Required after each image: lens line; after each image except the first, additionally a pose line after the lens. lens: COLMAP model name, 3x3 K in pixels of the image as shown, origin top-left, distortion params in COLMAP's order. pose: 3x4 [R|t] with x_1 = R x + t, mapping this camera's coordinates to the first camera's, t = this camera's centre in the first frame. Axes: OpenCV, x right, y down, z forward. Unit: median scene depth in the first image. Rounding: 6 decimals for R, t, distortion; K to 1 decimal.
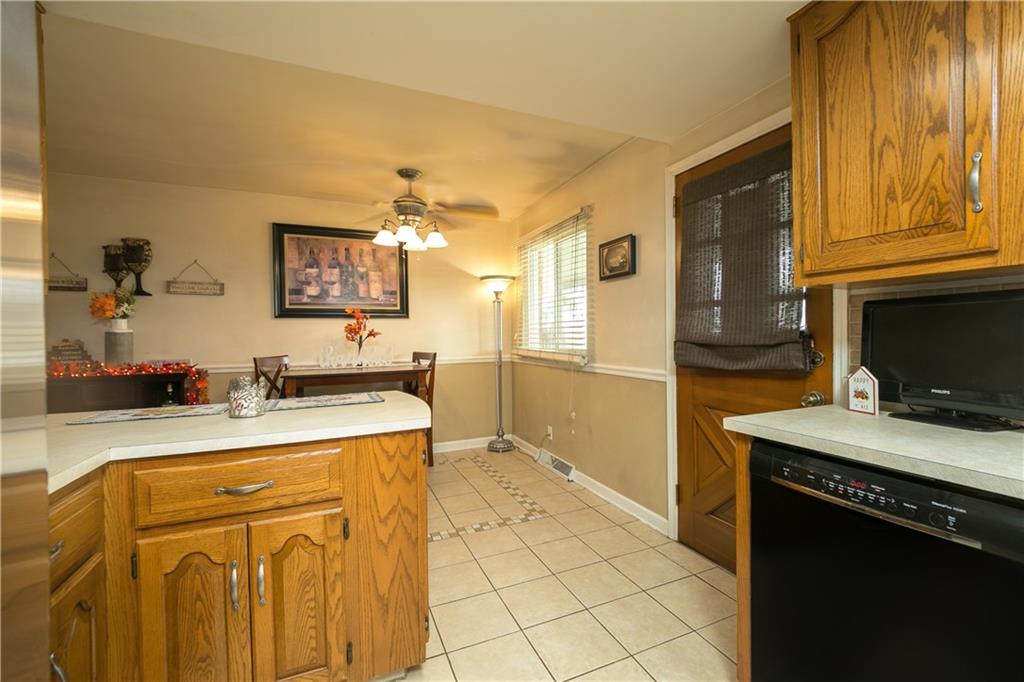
lens RADIAL K [[422.9, 0, 518.4], [0, 422.9, 342.7], [0, 0, 1]] dist [0.007572, -0.019738]
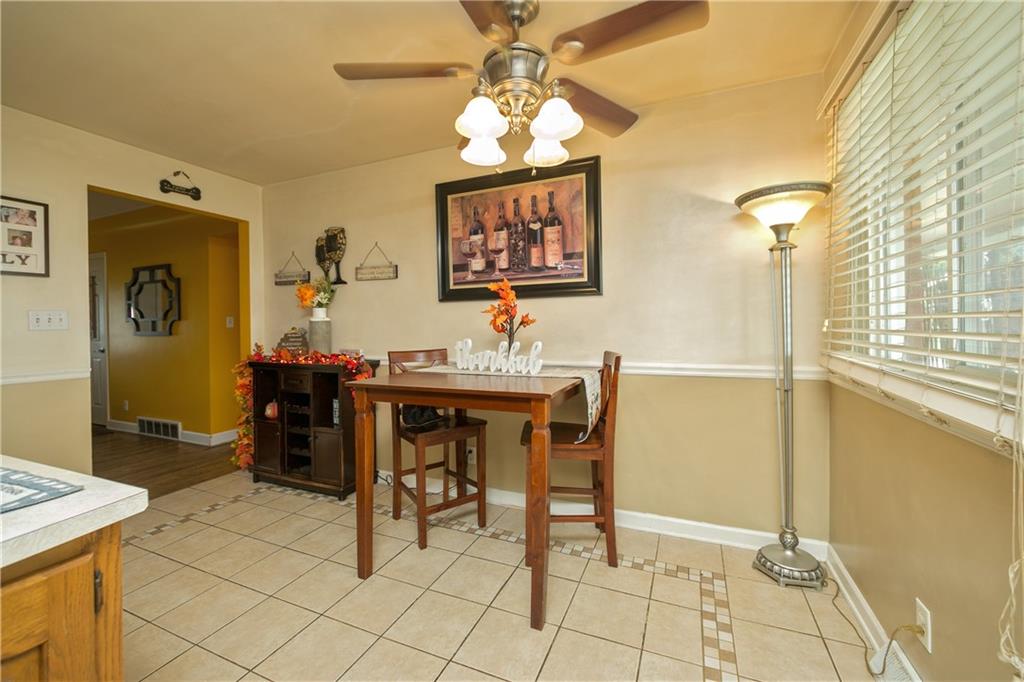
lens RADIAL K [[408.6, 0, 512.1], [0, 408.6, 326.5], [0, 0, 1]] dist [0.030920, -0.017404]
pose [[0.680350, 0.005925, -0.732863, 0.091274], [-0.007176, 0.999973, 0.001423, -0.013328], [0.732852, 0.004291, 0.680374, 0.549729]]
